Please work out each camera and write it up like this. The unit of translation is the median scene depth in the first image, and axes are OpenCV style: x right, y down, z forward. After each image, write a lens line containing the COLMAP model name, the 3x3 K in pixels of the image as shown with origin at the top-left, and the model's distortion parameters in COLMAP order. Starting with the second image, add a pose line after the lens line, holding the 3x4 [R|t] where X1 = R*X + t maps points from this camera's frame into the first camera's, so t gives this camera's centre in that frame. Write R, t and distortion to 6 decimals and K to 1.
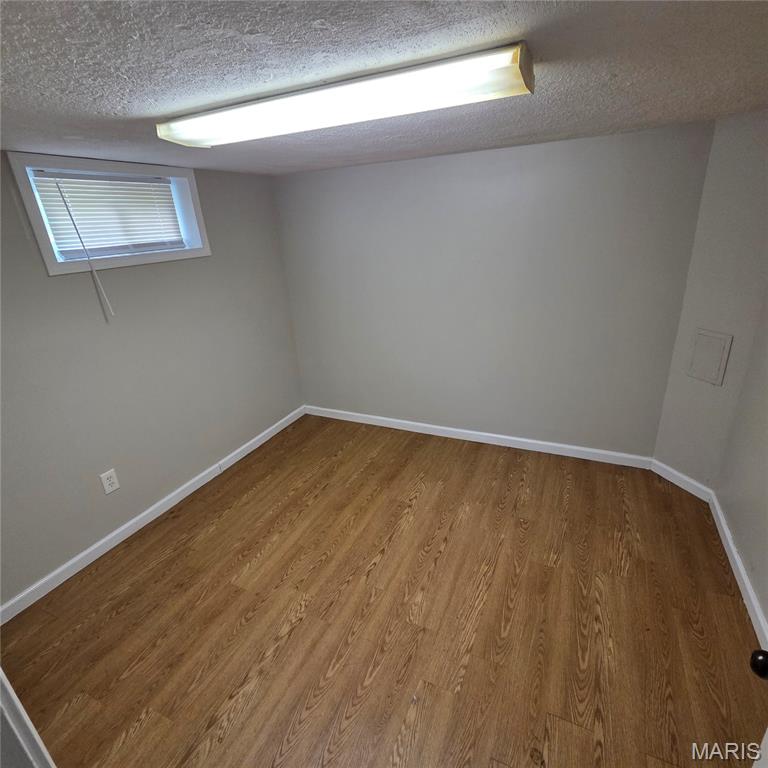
lens RADIAL K [[419.3, 0, 393.3], [0, 419.3, 379.9], [0, 0, 1]] dist [0.002737, 0.001229]
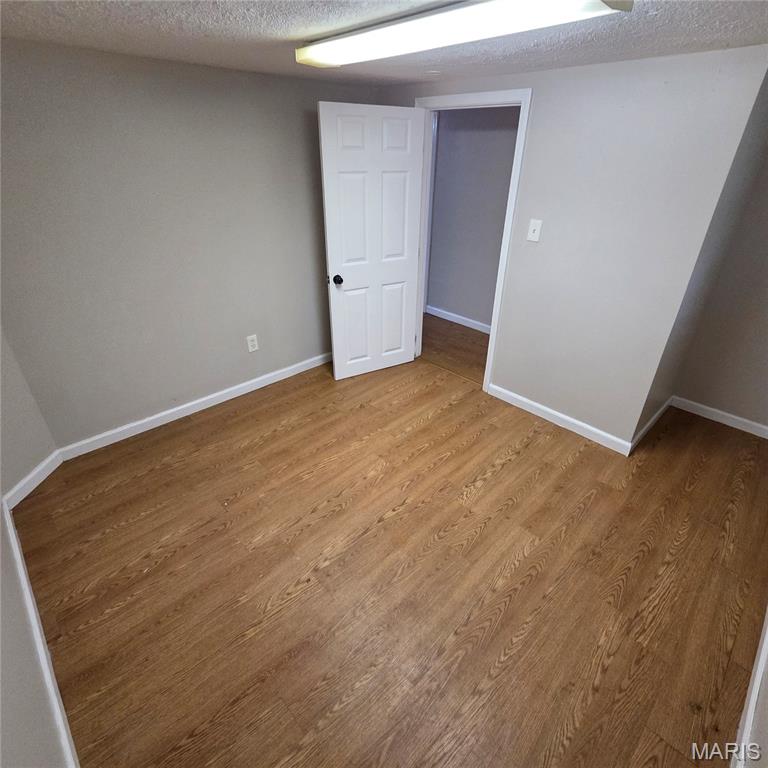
lens RADIAL K [[419.3, 0, 393.3], [0, 419.3, 379.9], [0, 0, 1]] dist [0.002737, 0.001229]
pose [[-0.935720, -0.132862, 0.326765, -0.358079], [0.159053, 0.667919, 0.727039, -0.543362], [-0.314849, 0.732278, -0.603853, 1.493058]]
